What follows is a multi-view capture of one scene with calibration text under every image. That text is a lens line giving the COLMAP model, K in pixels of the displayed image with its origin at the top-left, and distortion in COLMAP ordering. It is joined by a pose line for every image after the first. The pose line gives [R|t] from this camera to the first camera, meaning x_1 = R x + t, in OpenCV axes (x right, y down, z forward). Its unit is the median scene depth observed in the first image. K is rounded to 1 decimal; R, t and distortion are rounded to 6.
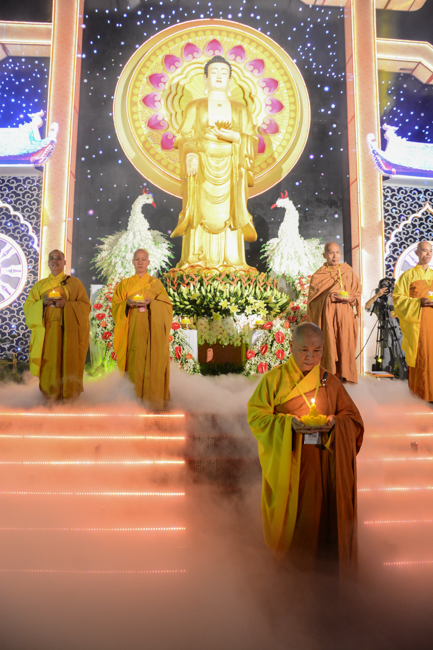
lens RADIAL K [[520.1, 0, 217.8], [0, 520.1, 331.9], [0, 0, 1]] dist [-0.149357, 0.097242]
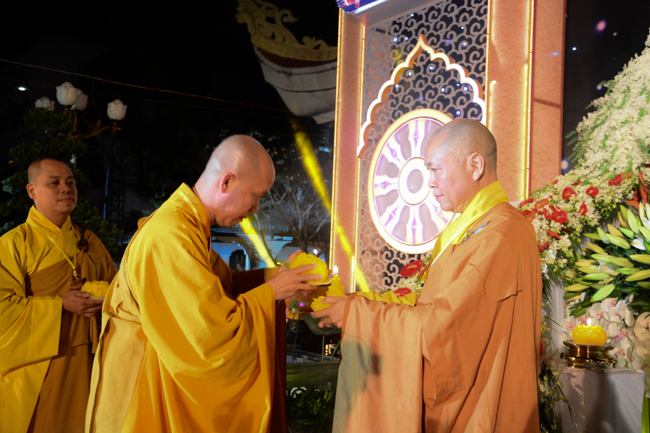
lens RADIAL K [[691.4, 0, 323.8], [0, 691.4, 213.8], [0, 0, 1]] dist [-0.011143, 0.000000]
pose [[0.549330, -0.045824, -0.834348, 0.117502], [0.023990, 0.998948, -0.039070, -0.056657], [0.835261, 0.001446, 0.549851, 0.491331]]
